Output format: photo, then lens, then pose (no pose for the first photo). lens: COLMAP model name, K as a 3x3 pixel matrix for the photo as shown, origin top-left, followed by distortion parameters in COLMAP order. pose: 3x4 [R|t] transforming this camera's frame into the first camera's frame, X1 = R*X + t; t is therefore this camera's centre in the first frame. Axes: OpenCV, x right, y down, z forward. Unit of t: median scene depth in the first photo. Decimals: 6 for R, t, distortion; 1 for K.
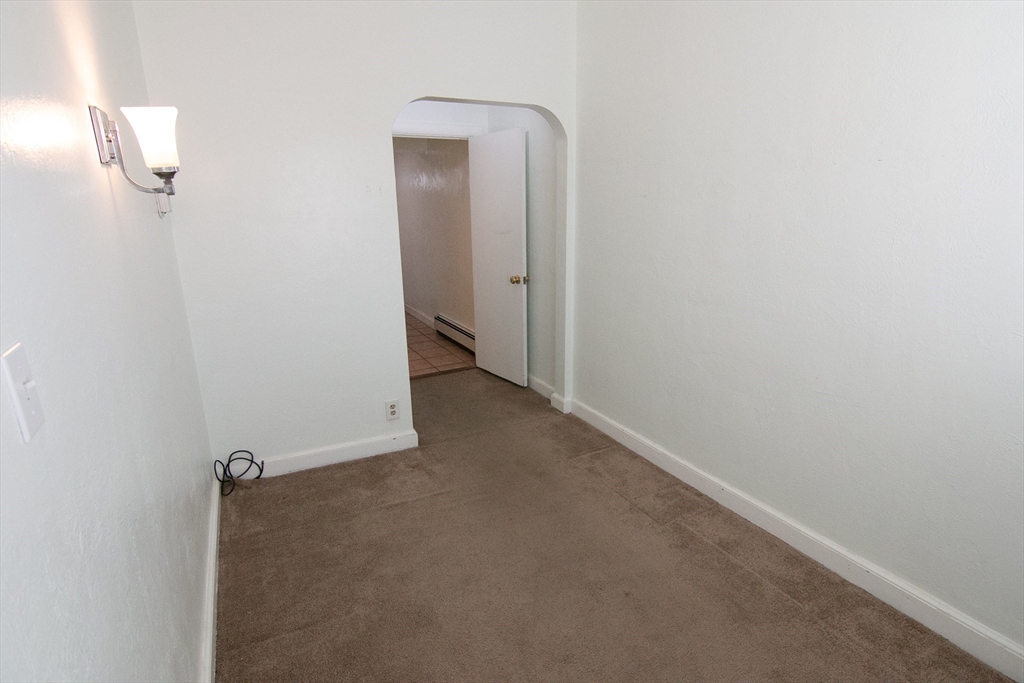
lens RADIAL K [[519.0, 0, 505.9], [0, 519.0, 346.5], [0, 0, 1]] dist [-0.009198, -0.003209]
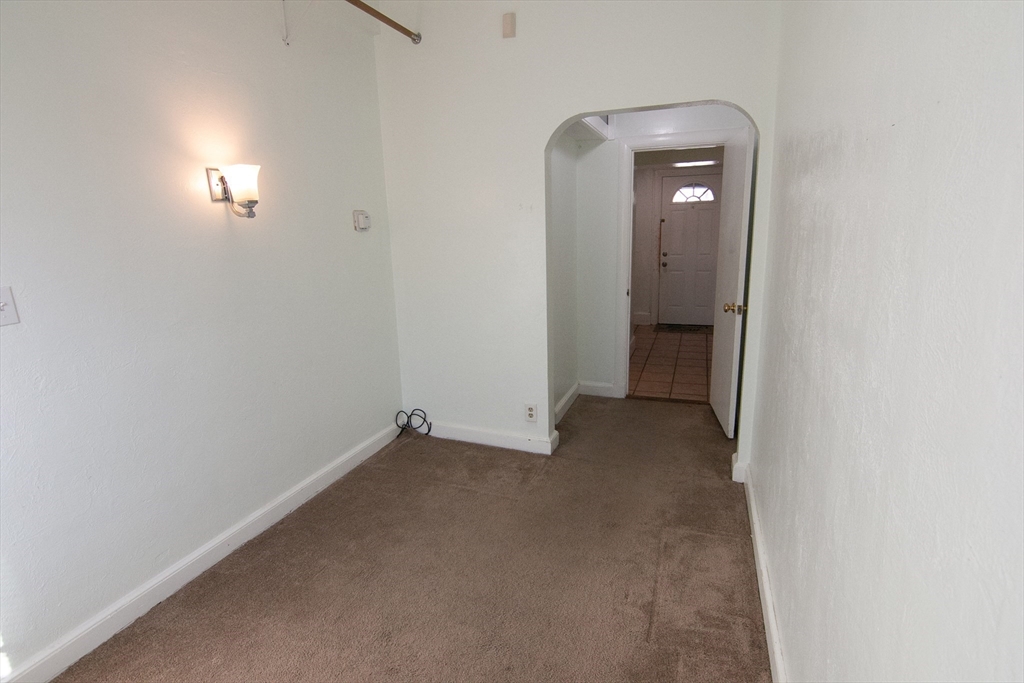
lens RADIAL K [[519.0, 0, 504.0], [0, 519.0, 335.0], [0, 0, 1]] dist [-0.009198, -0.003209]
pose [[0.666967, 0.155032, -0.728780, 0.515534], [-0.186767, 0.981673, 0.037904, -0.065965], [0.721300, 0.110831, 0.683698, 0.229341]]
